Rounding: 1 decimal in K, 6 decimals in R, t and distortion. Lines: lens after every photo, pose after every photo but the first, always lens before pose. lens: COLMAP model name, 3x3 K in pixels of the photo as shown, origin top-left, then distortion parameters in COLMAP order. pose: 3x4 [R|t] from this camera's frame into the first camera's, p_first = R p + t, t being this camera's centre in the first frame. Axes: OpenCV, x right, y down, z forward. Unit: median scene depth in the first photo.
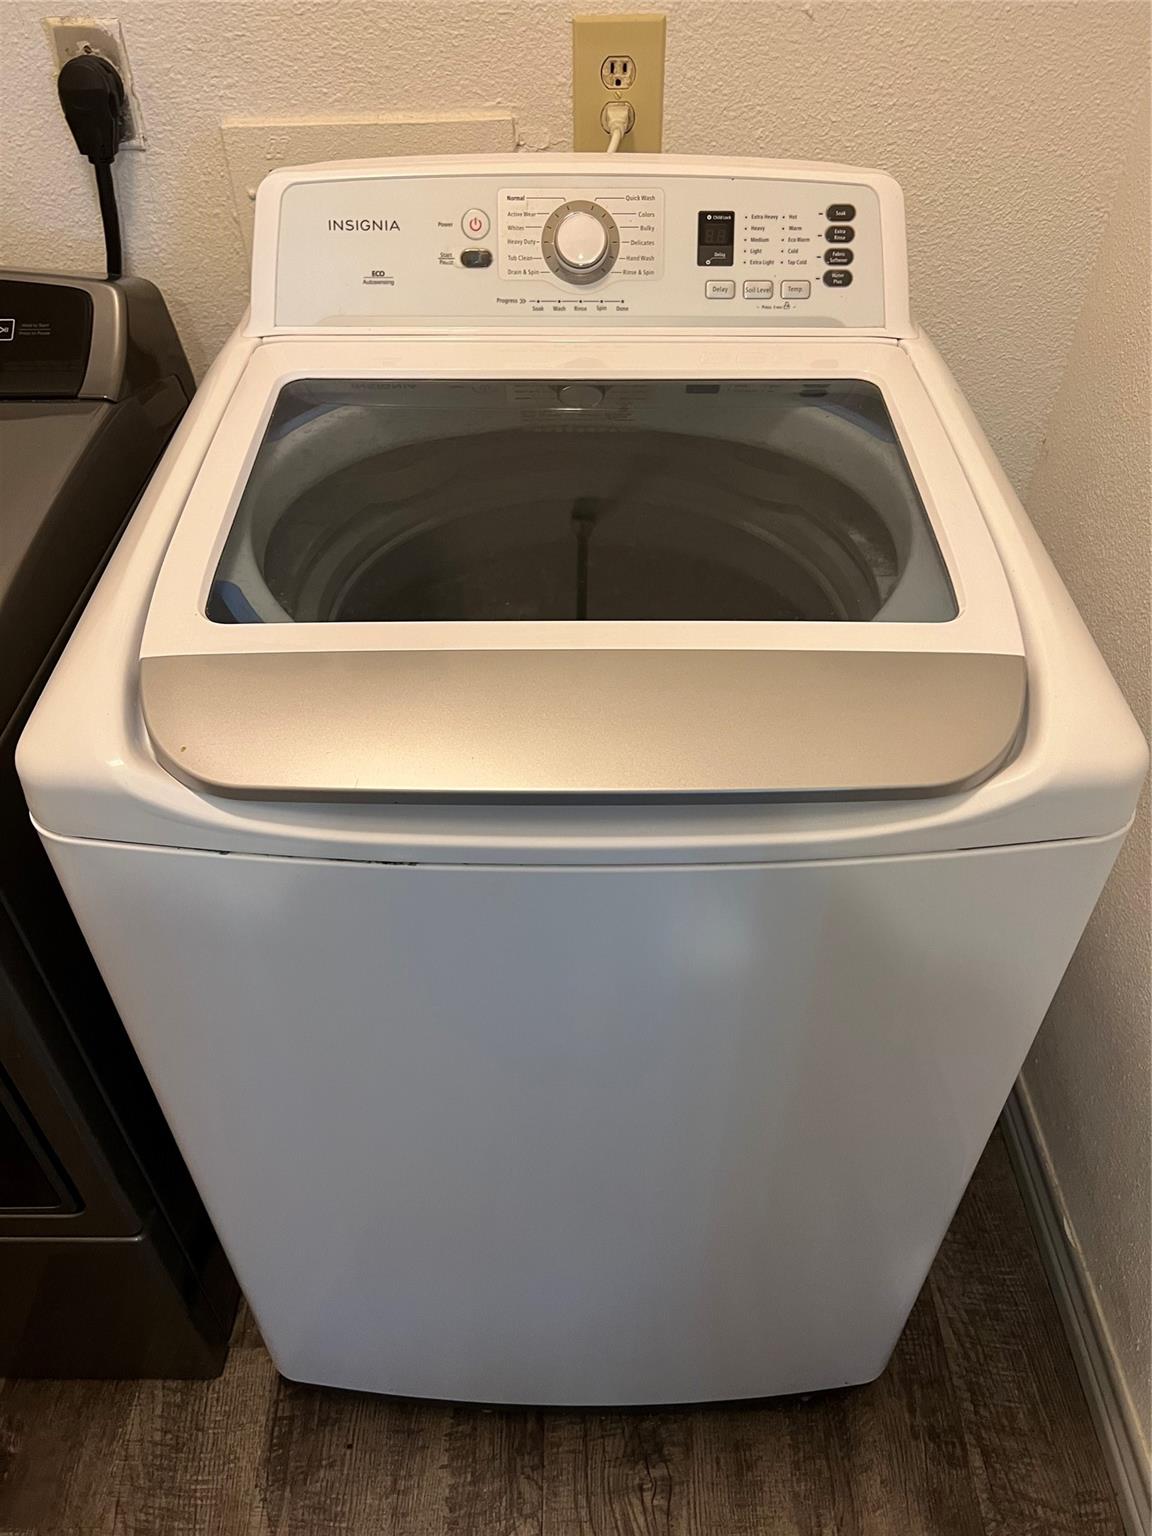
lens RADIAL K [[1159.2, 0, 576.0], [0, 1159.2, 768.0], [0, 0, 1]] dist [0.035563, -0.061808]
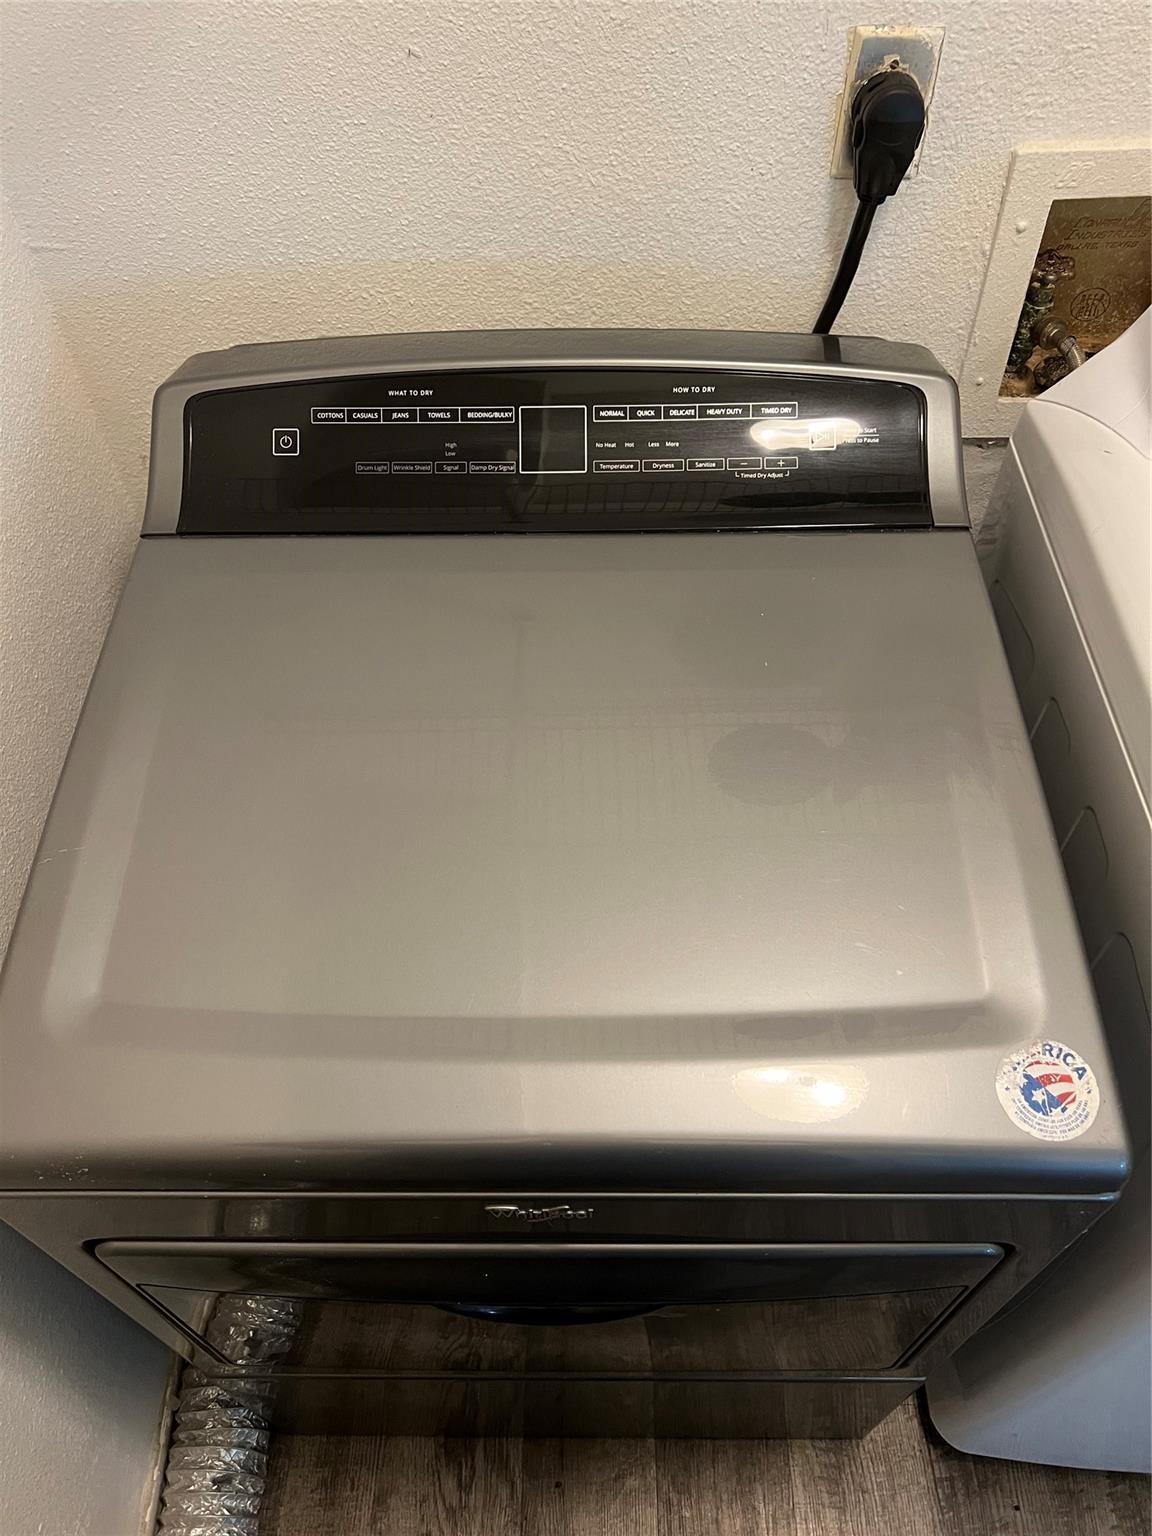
lens RADIAL K [[1159.2, 0, 576.0], [0, 1159.2, 768.0], [0, 0, 1]] dist [0.035563, -0.061808]
pose [[0.999769, -0.007089, -0.020310, -0.585238], [0.010447, 0.985327, 0.170357, -0.253351], [0.018804, -0.170530, 0.985173, 0.096906]]
